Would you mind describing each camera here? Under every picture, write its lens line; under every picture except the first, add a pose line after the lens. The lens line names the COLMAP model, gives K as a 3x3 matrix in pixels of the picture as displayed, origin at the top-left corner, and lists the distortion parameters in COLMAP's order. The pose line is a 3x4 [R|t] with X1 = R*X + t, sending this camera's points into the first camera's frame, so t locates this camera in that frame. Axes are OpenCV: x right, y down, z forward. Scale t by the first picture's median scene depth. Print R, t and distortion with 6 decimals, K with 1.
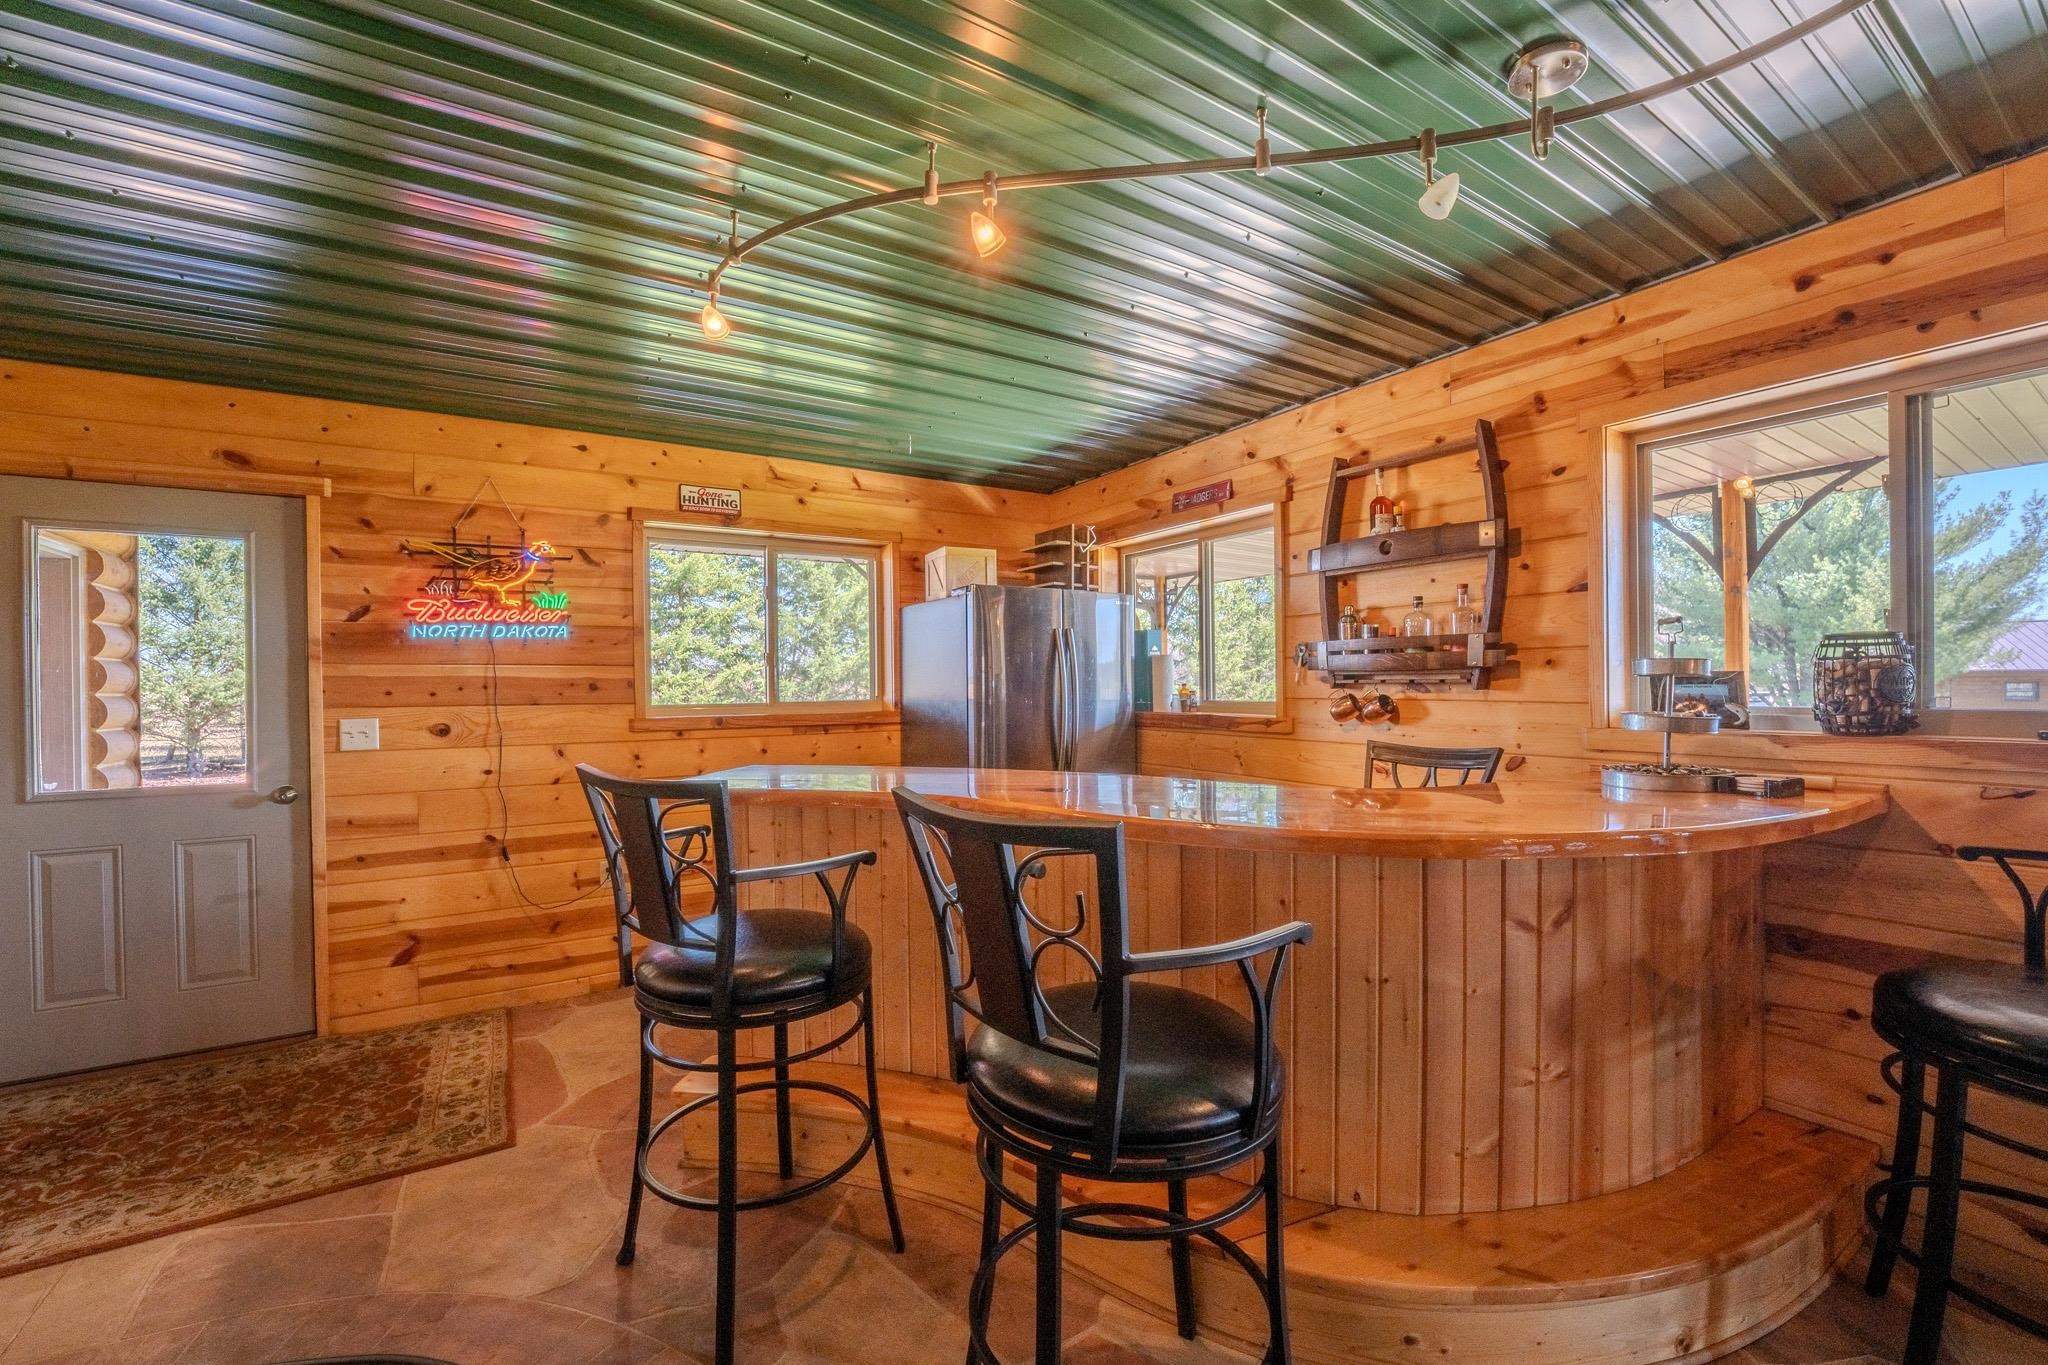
lens RADIAL K [[826.5, 0, 1027.1], [0, 826.5, 676.7], [0, 0, 1]] dist [-0.027903, -0.000276]
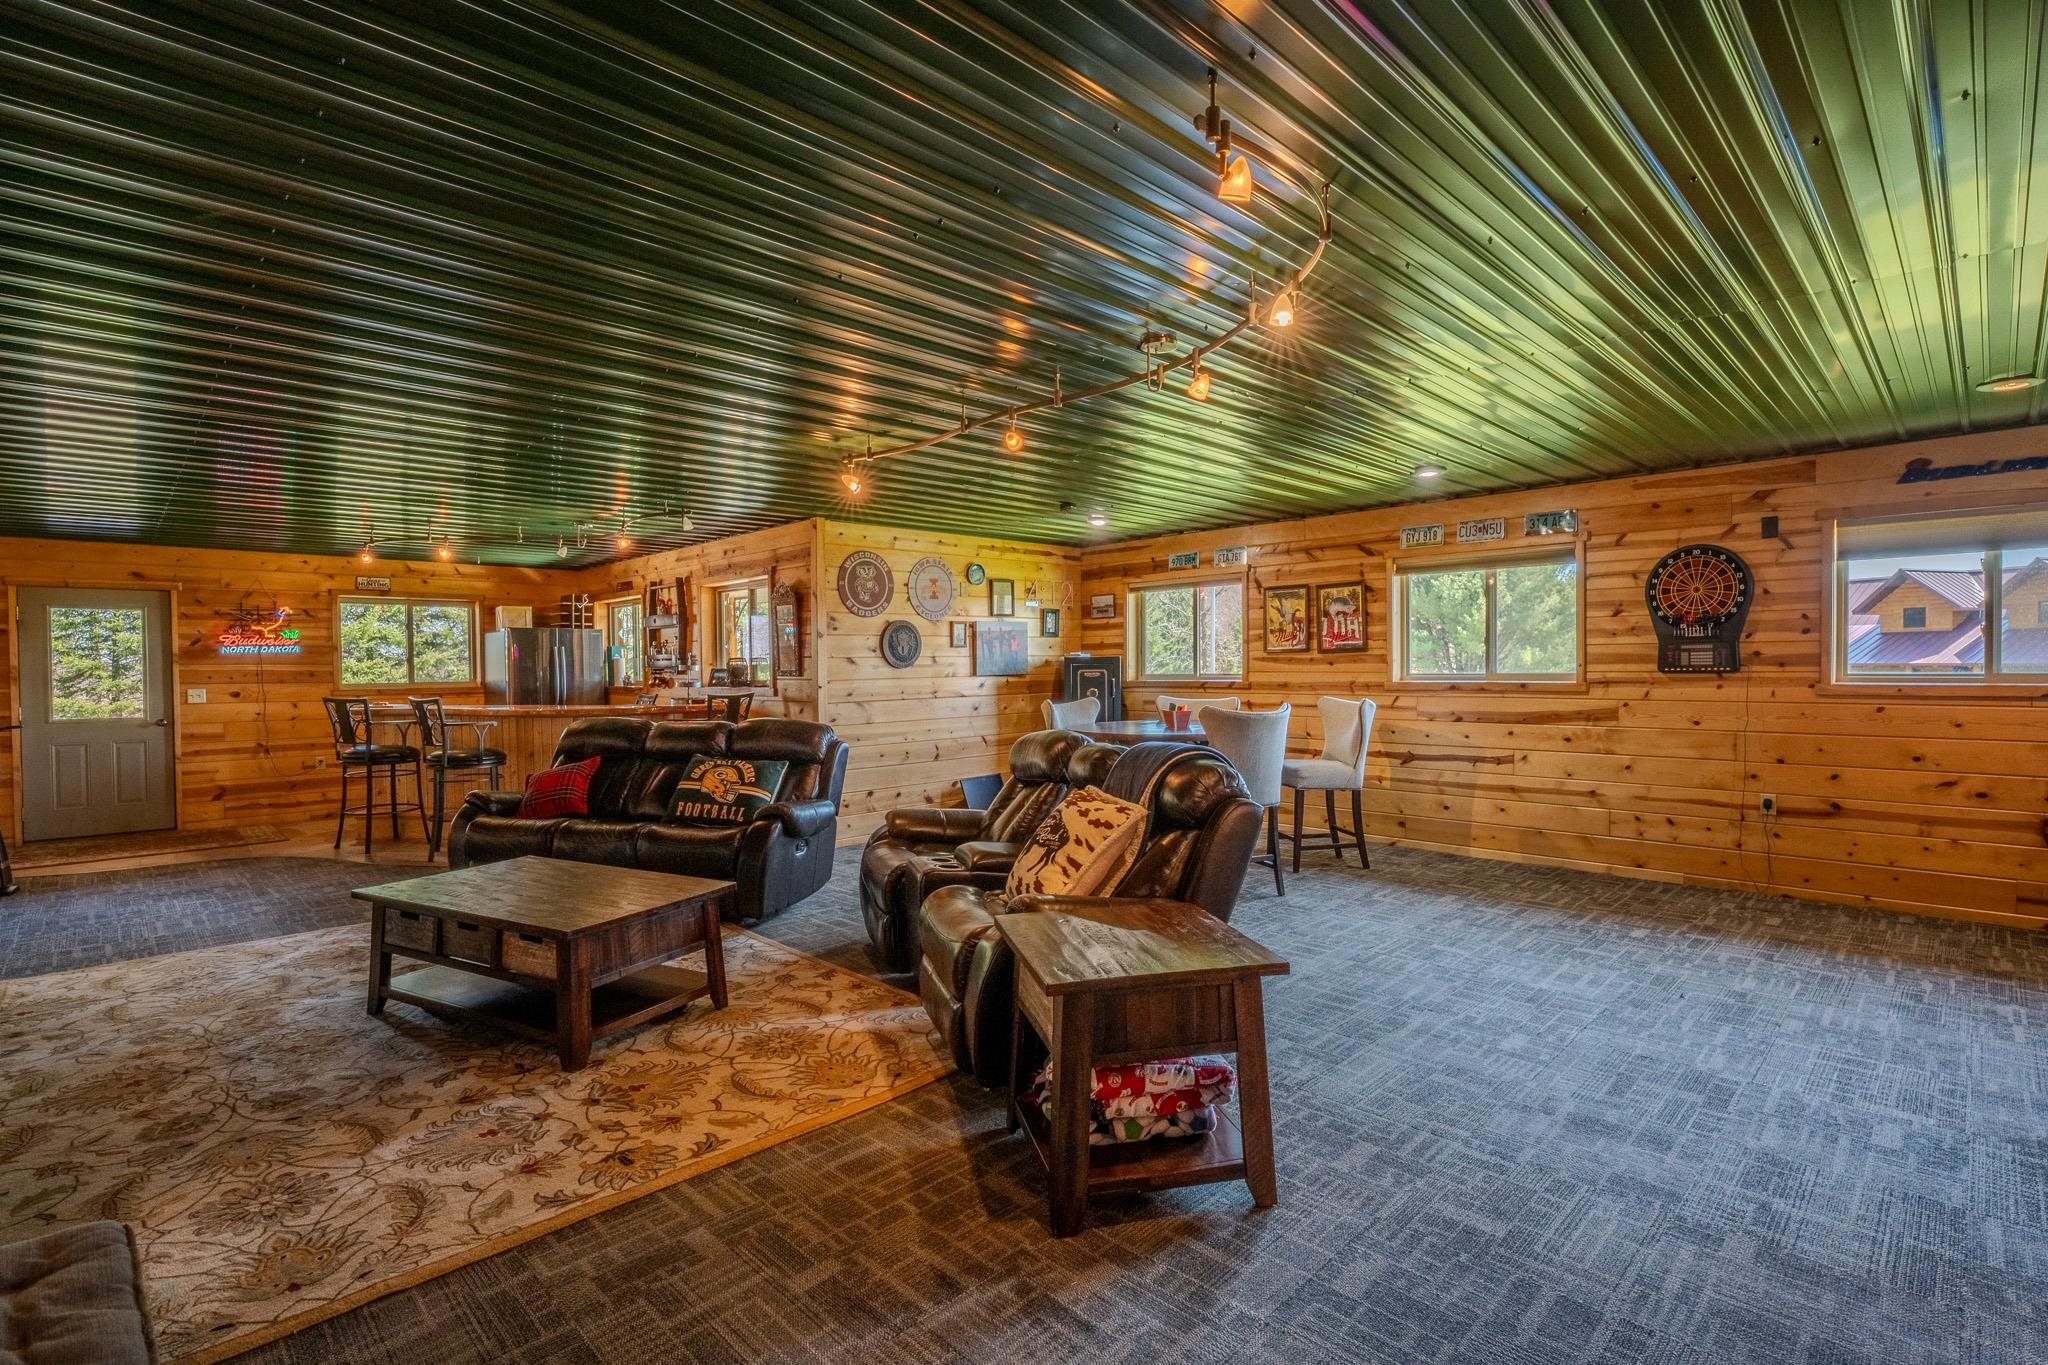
lens RADIAL K [[968.4, 0, 1010.3], [0, 968.4, 675.9], [0, 0, 1]] dist [-0.005683, 0.000186]
pose [[0.982833, -0.000965, 0.184494, 0.835243], [-0.001640, 0.999901, 0.013966, -0.024022], [-0.184489, -0.014029, 0.982734, -1.900119]]
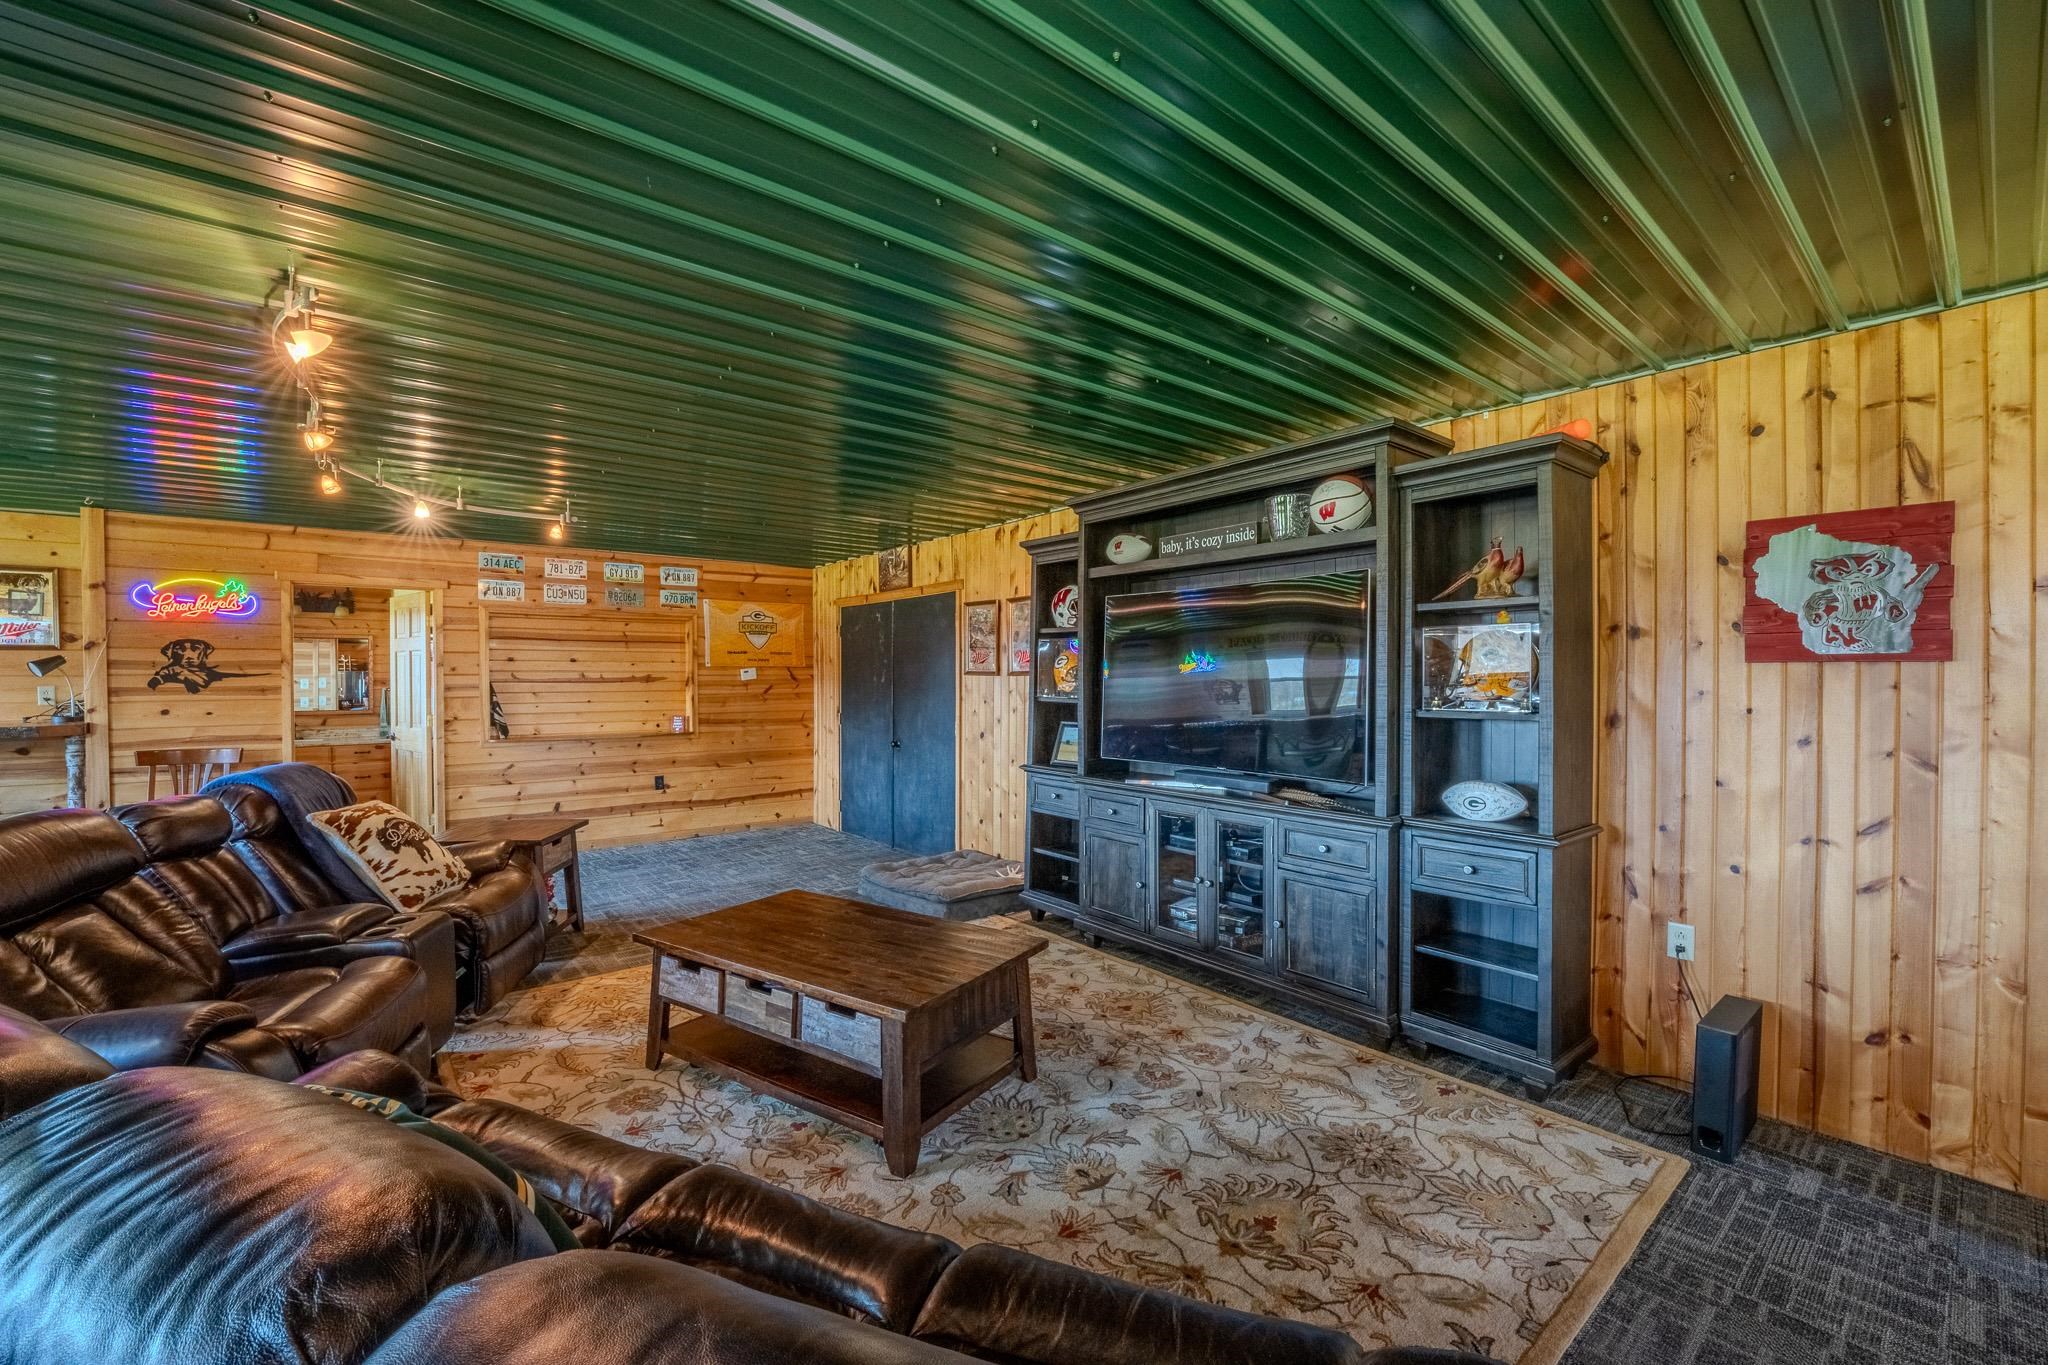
lens RADIAL K [[826.5, 0, 1031.9], [0, 826.5, 678.3], [0, 0, 1]] dist [-0.027903, -0.000276]
pose [[-0.993441, 0.010865, -0.113826, -0.017425], [0.008943, 0.999809, 0.017388, -0.070250], [0.113993, 0.016256, -0.993349, 2.214720]]
